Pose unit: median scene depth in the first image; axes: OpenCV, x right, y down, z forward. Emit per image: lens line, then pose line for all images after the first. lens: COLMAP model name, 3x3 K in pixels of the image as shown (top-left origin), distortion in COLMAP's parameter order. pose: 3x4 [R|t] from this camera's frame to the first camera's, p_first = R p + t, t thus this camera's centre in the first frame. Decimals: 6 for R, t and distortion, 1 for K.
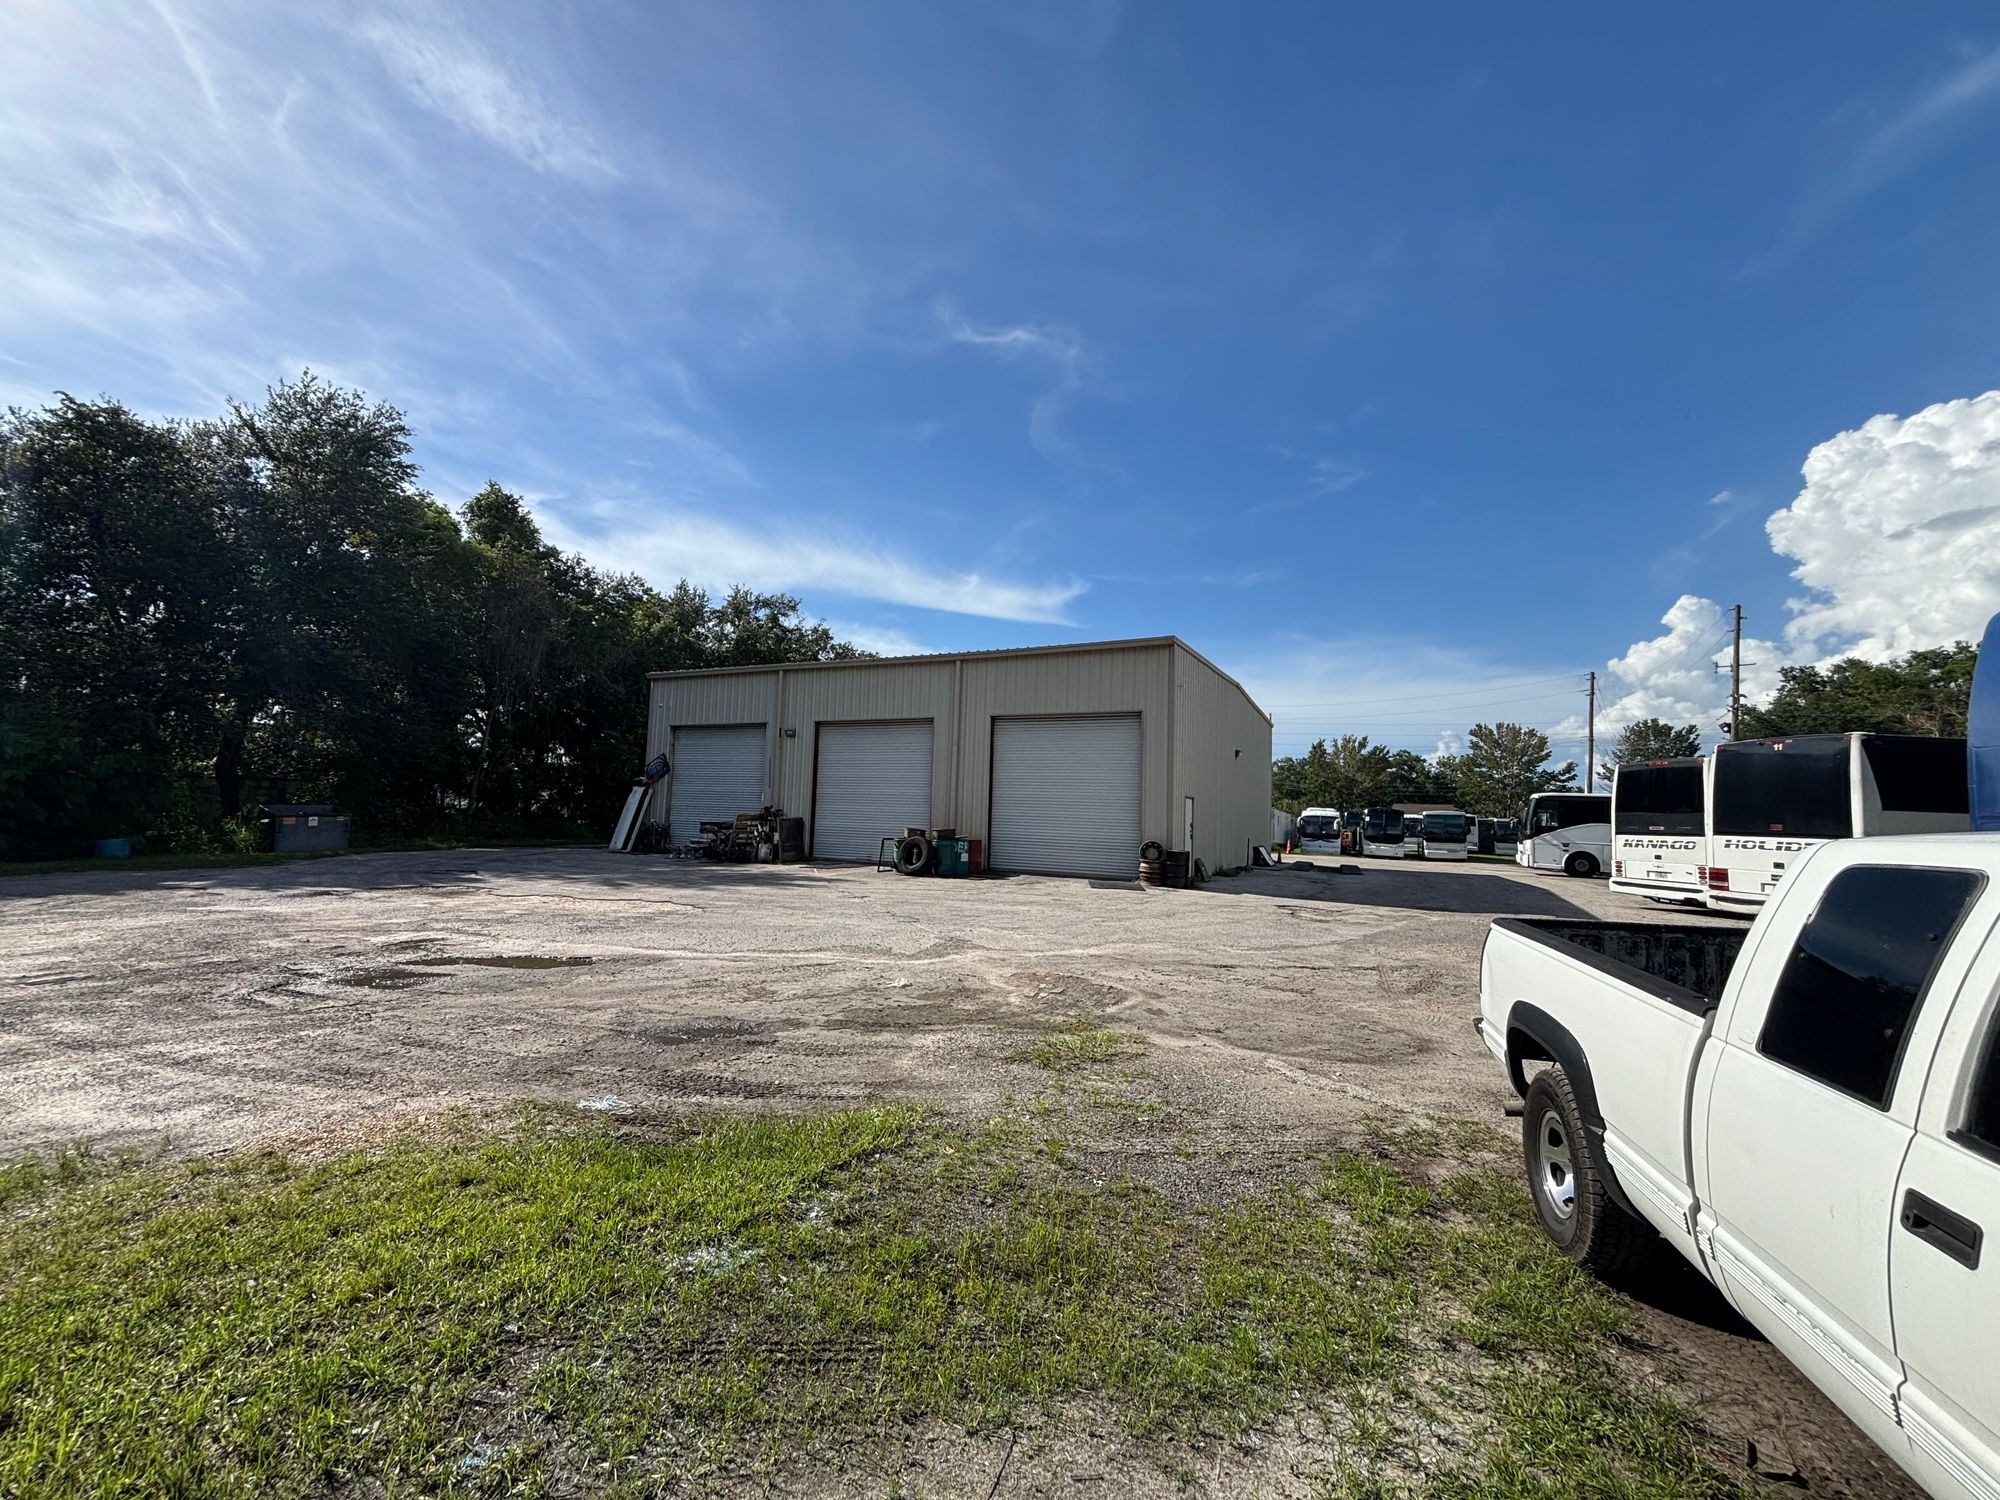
lens RADIAL K [[766.1, 0, 1000.0], [0, 766.1, 750.0], [0, 0, 1]] dist [-0.007669, -0.000098]
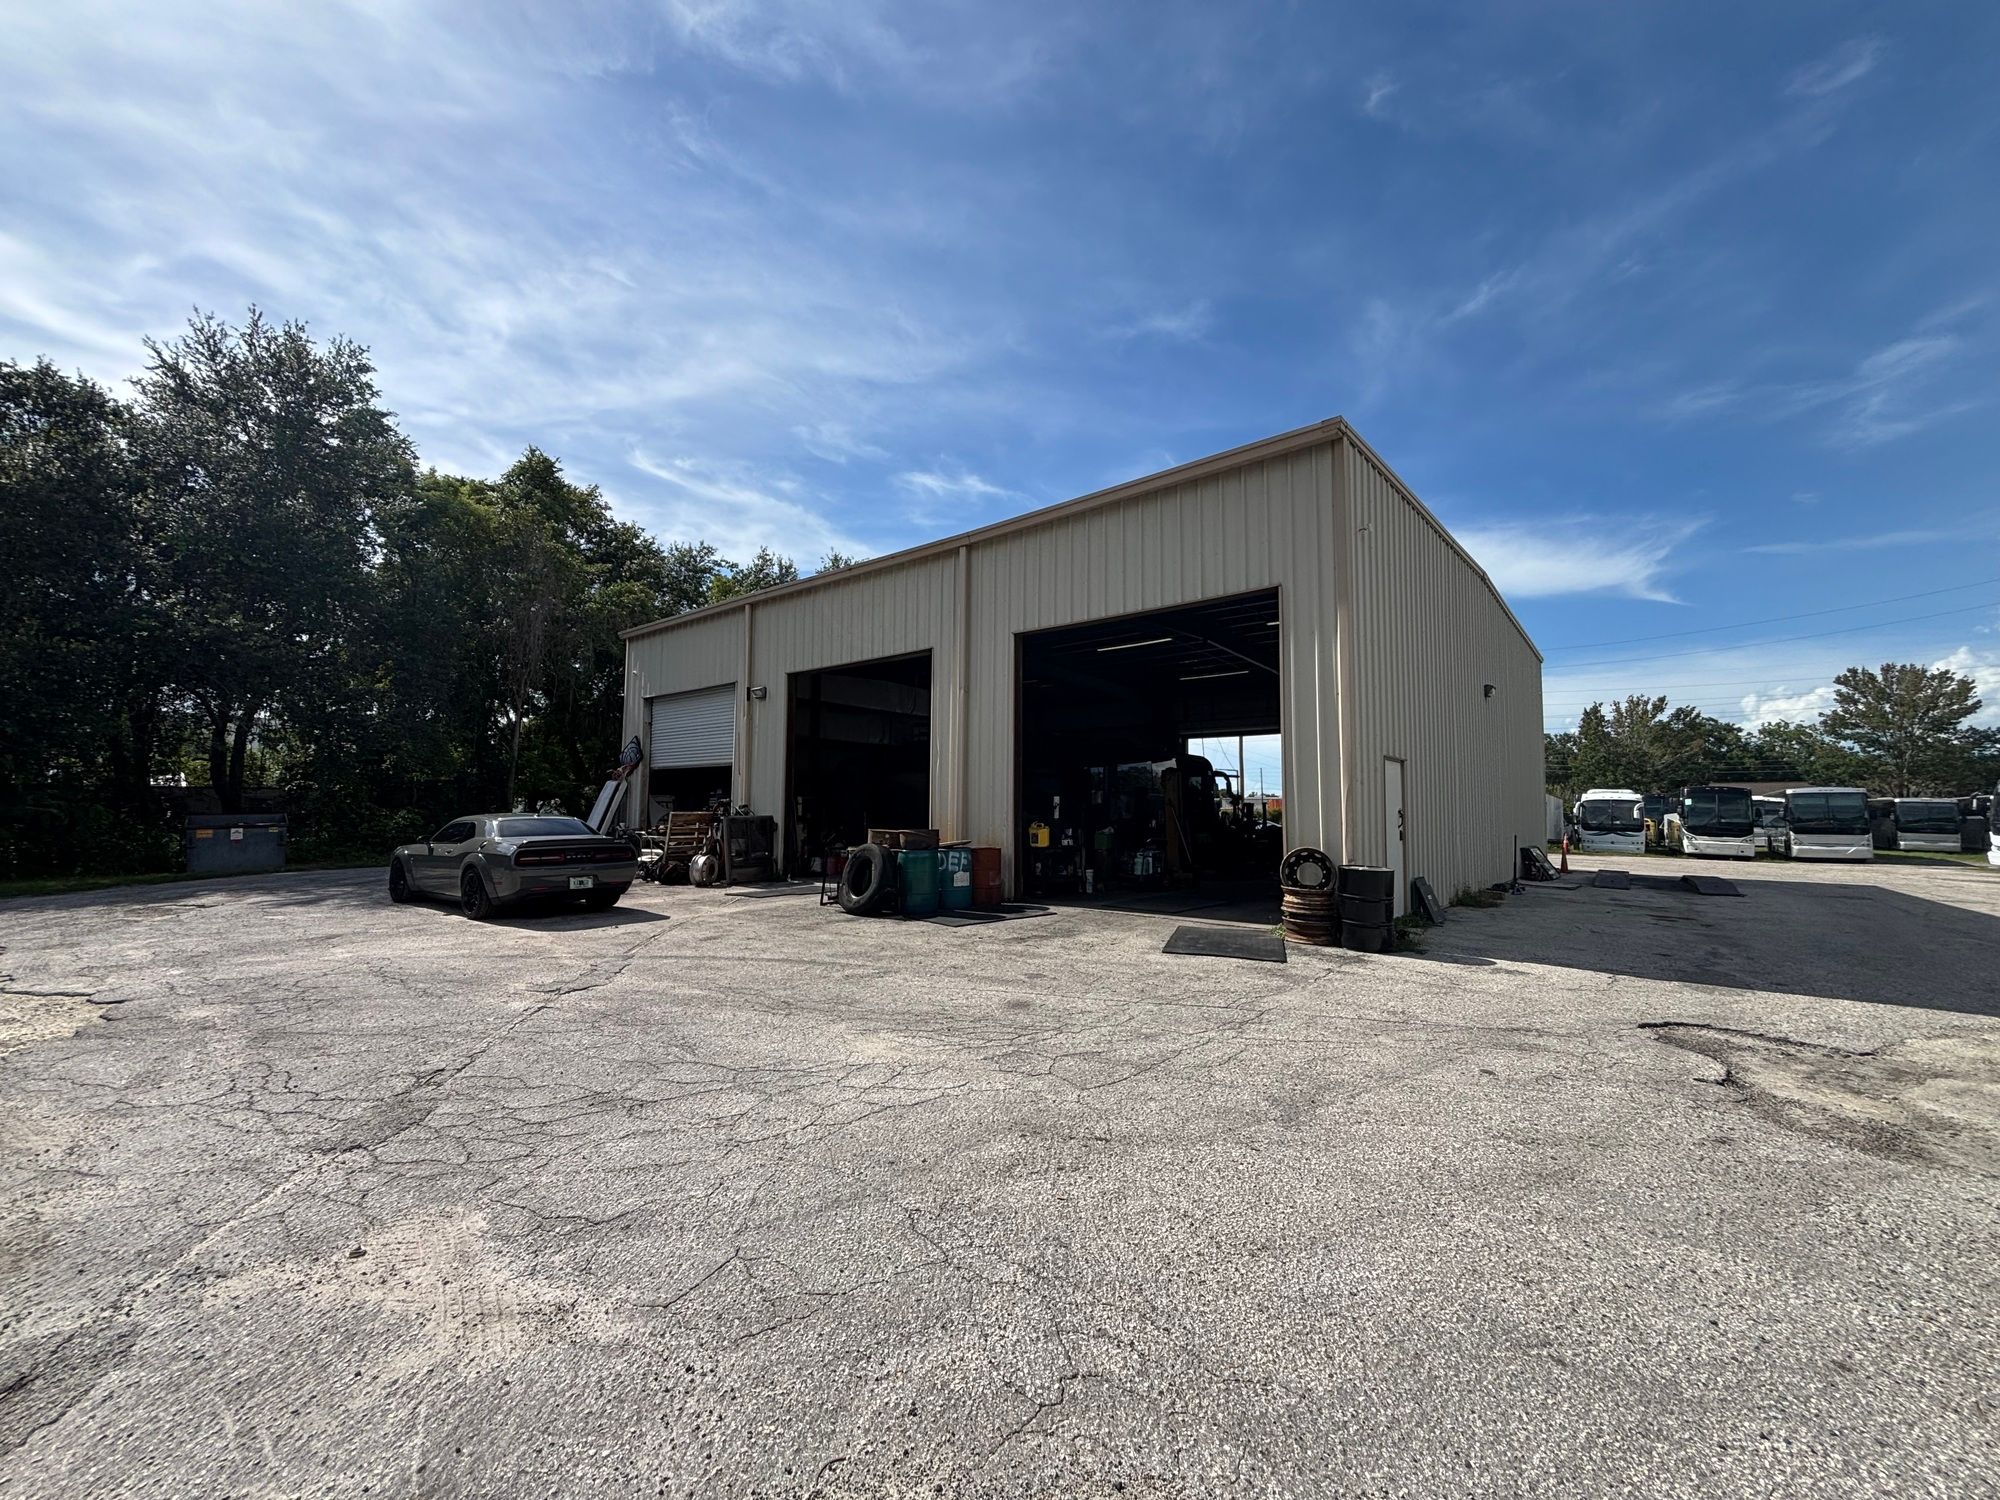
lens RADIAL K [[804.9, 0, 986.0], [0, 804.9, 752.9], [0, 0, 1]] dist [0.000668, 0.000123]
pose [[0.969384, -0.040423, -0.242201, 0.039157], [0.042922, 0.999066, 0.005051, 0.014793], [0.241771, -0.015292, 0.970213, 0.142035]]
